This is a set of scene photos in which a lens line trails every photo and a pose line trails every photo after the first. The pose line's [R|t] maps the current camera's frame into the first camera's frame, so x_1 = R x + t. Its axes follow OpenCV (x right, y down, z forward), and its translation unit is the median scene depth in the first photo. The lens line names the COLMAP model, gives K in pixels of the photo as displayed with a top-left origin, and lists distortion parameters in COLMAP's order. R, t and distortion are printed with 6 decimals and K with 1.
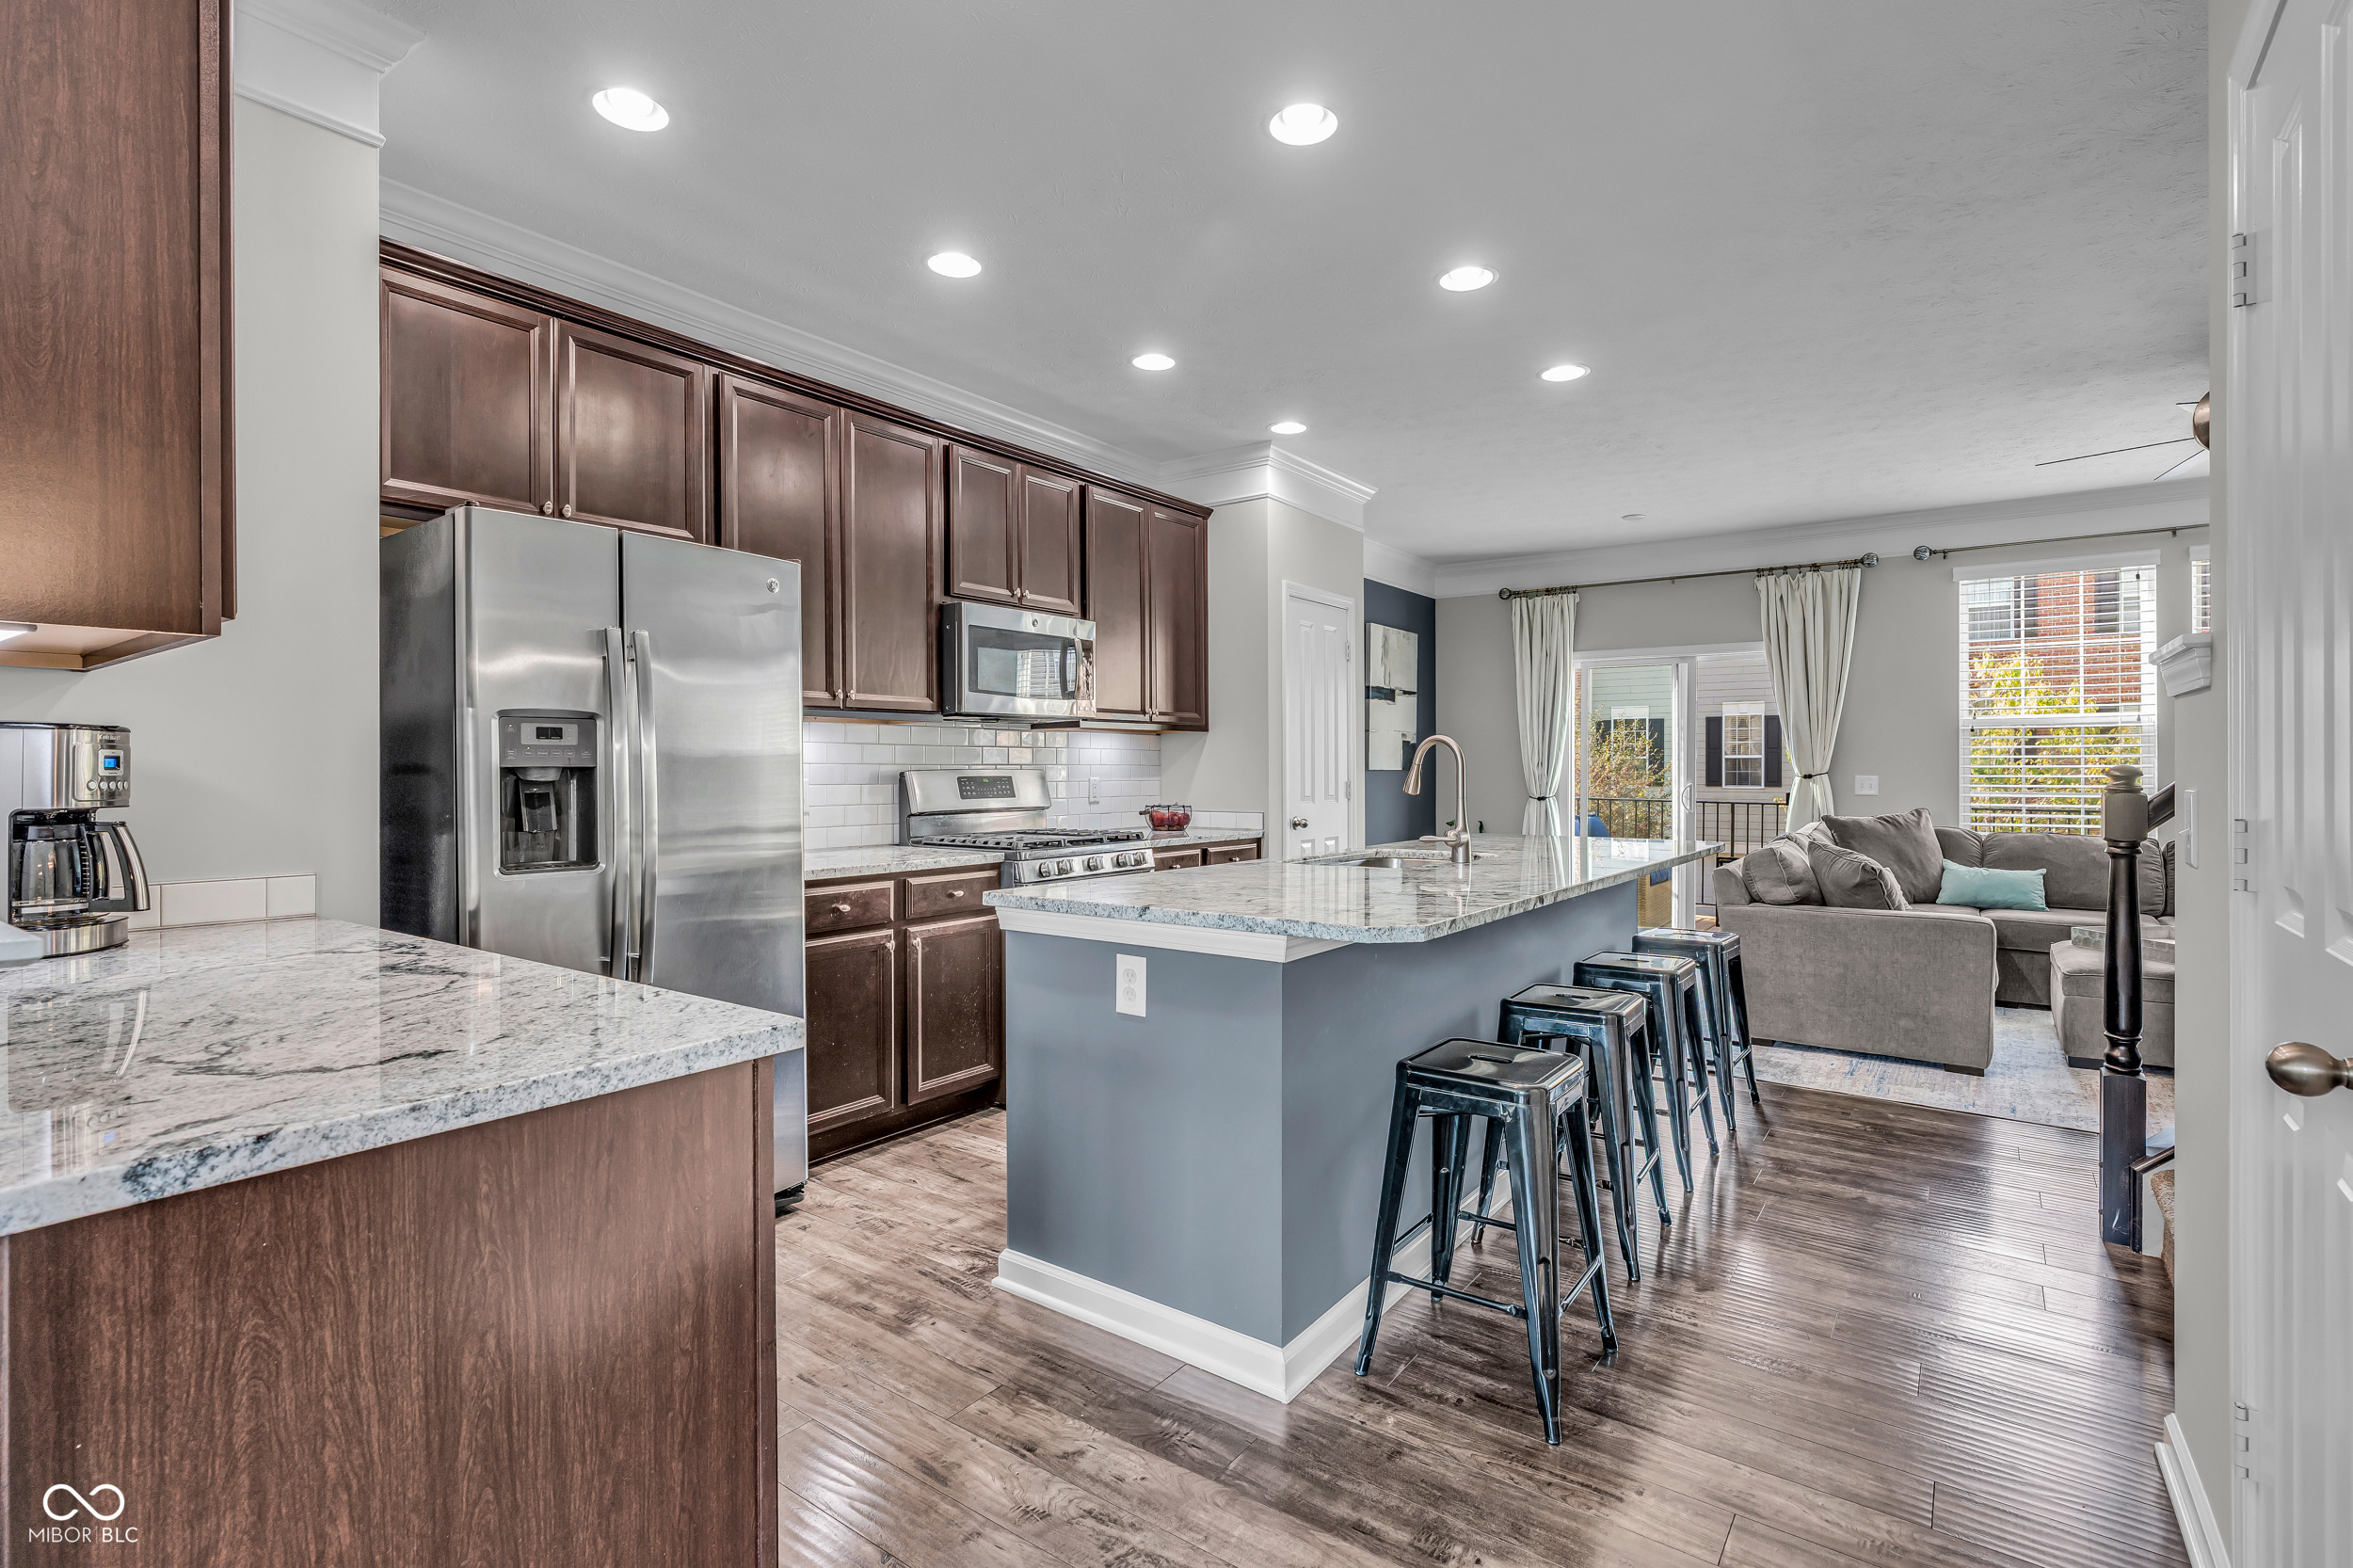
lens RADIAL K [[1094.2, 0, 1180.3], [0, 1094.2, 768.9], [0, 0, 1]] dist [-0.003027, 0.002149]
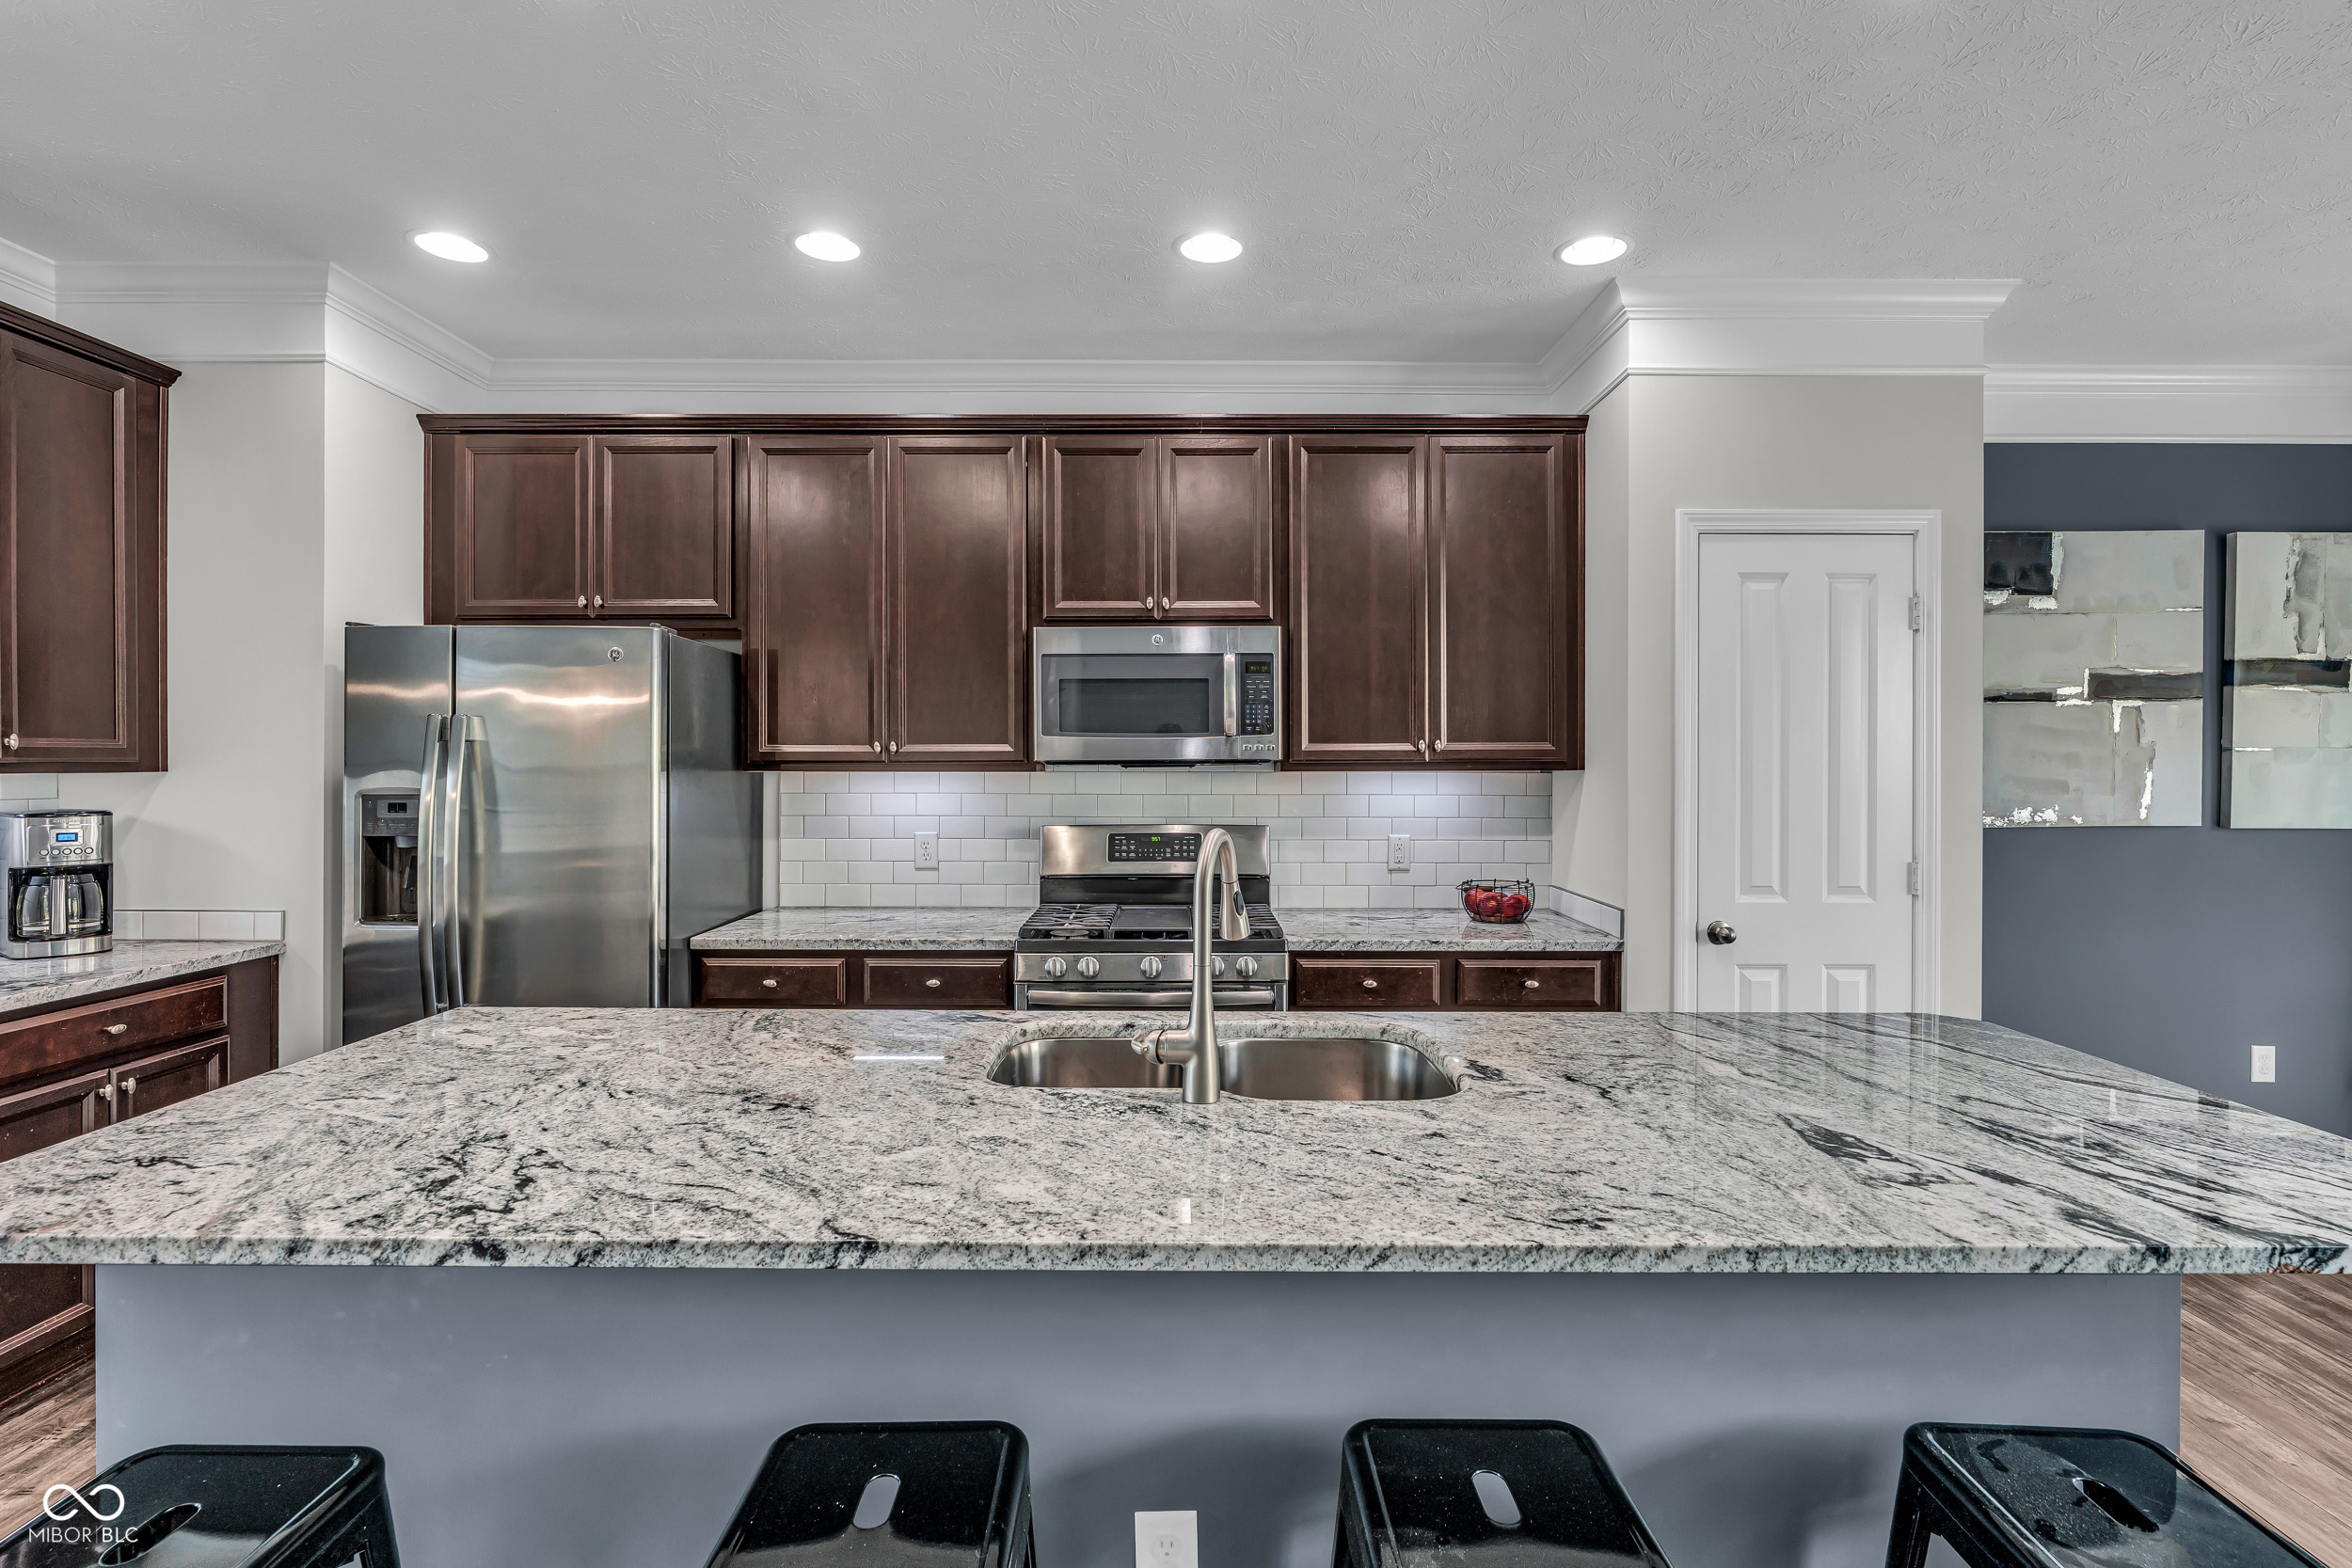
lens RADIAL K [[1093.7, 0, 1184.3], [0, 1093.7, 769.5], [0, 0, 1]] dist [-0.003027, 0.002149]
pose [[0.597476, 0.006824, -0.801857, 0.393244], [-0.003725, 0.999977, 0.005734, -0.037195], [0.801878, -0.000439, 0.597488, 0.441364]]
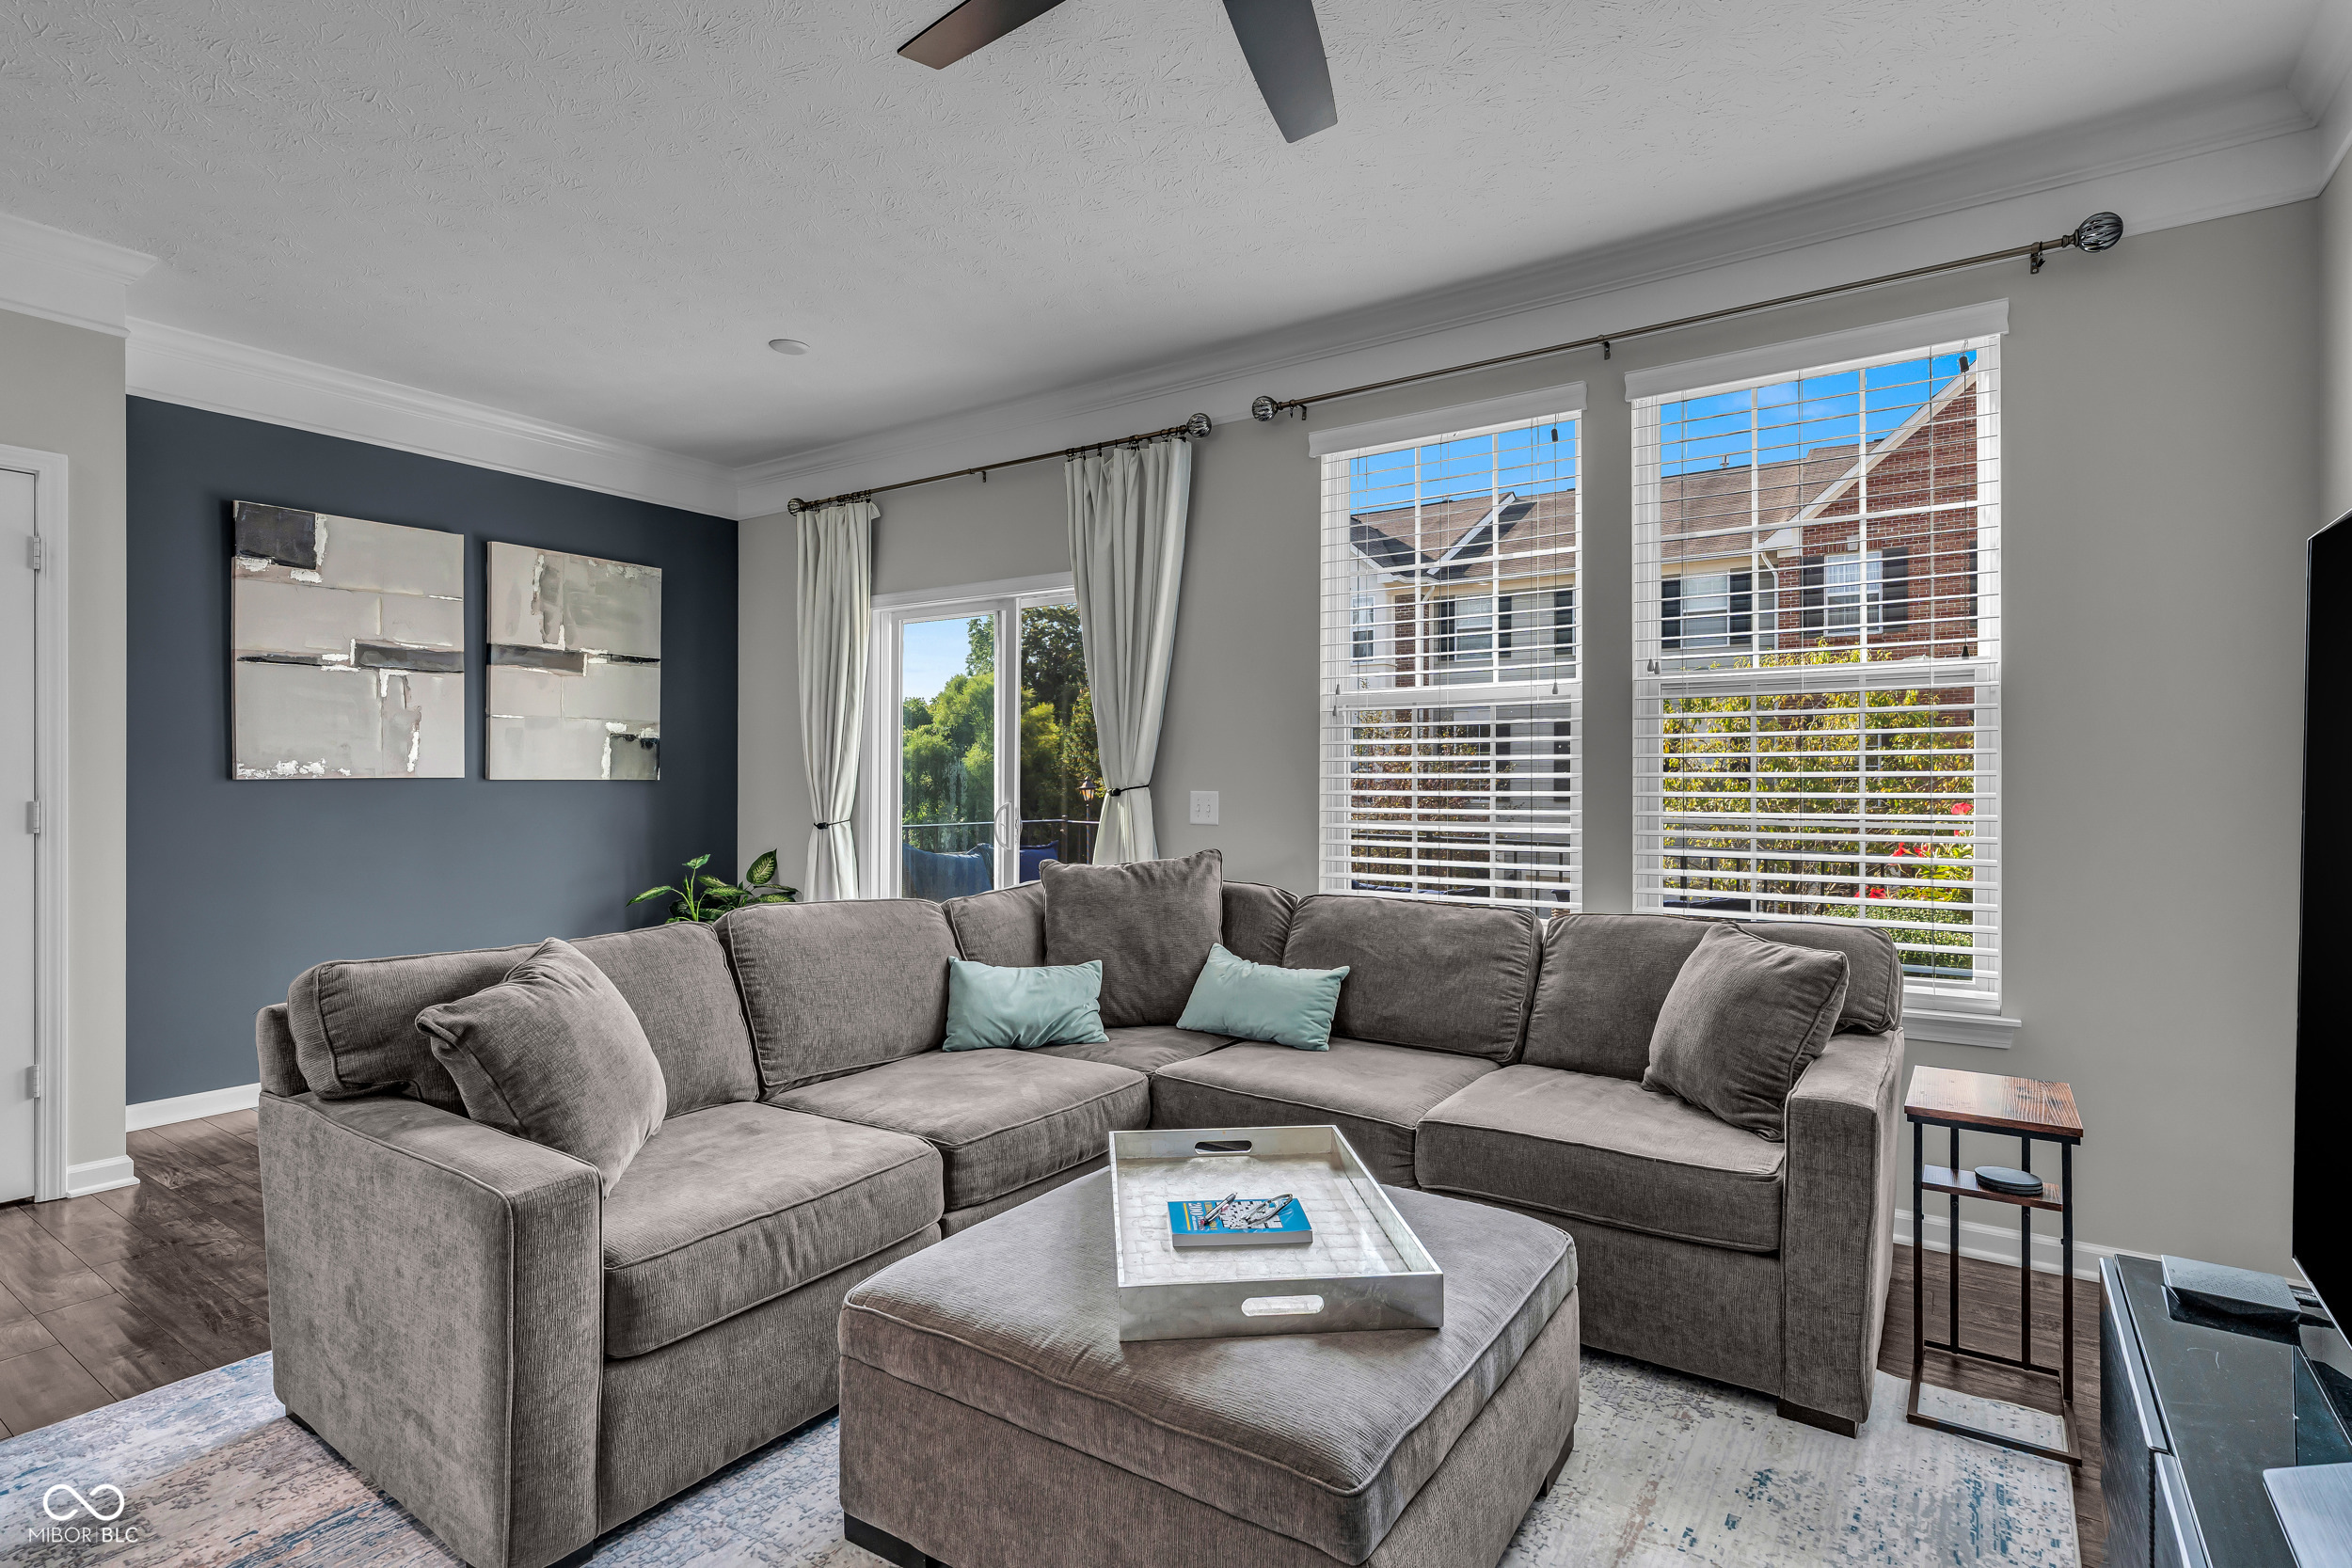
lens RADIAL K [[1148.6, 0, 1170.0], [0, 1148.6, 776.3], [0, 0, 1]] dist [-0.003312, 0.000982]
pose [[0.999687, 0.002117, 0.024935, 0.740790], [-0.002021, 0.999991, -0.003845, 0.000806], [-0.024943, 0.003793, 0.999682, 0.473069]]
